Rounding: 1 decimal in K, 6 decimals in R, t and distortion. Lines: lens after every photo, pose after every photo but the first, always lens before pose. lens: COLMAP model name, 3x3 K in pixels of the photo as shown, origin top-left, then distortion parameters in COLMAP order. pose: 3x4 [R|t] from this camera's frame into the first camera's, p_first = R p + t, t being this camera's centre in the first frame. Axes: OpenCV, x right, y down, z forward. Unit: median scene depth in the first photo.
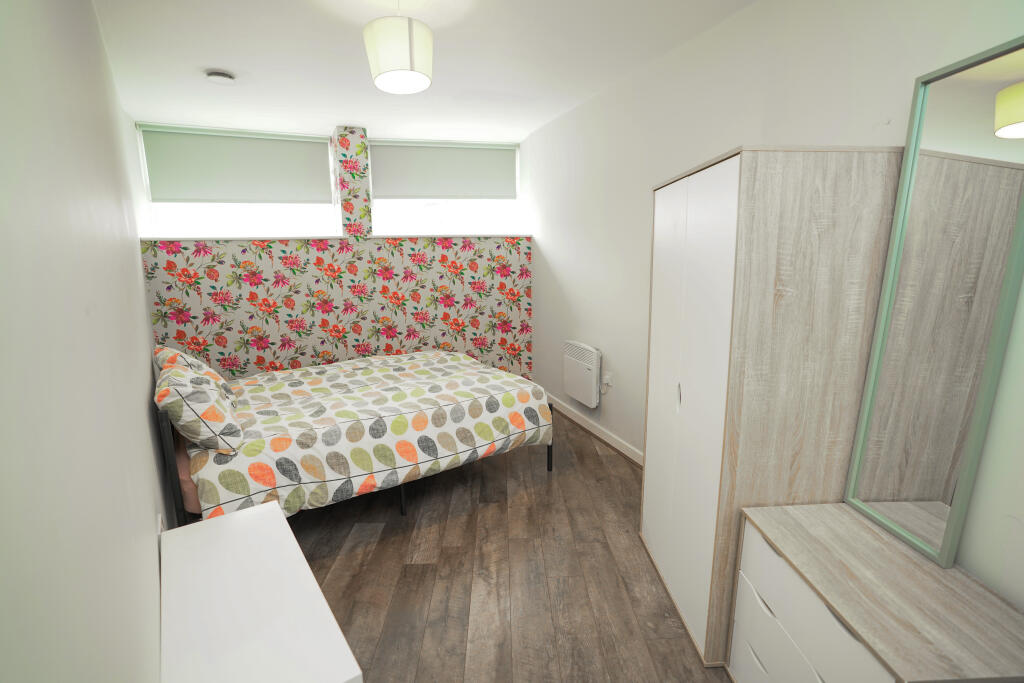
lens RADIAL K [[463.5, 0, 512.0], [0, 463.5, 341.5], [0, 0, 1]] dist [0.001009, 0.000099]
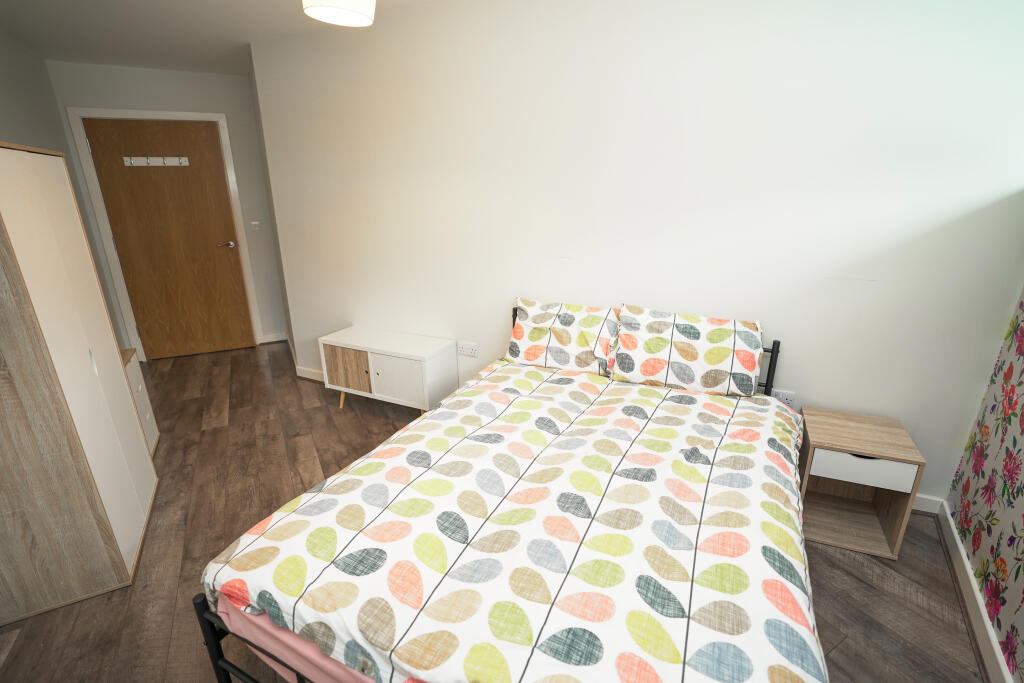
lens RADIAL K [[463.5, 0, 512.0], [0, 463.5, 341.5], [0, 0, 1]] dist [0.001009, 0.000099]
pose [[-0.885055, 0.103514, -0.453830, 0.000223], [-0.191034, 0.808299, 0.556918, -0.380206], [0.424480, 0.579601, -0.695615, 1.111531]]
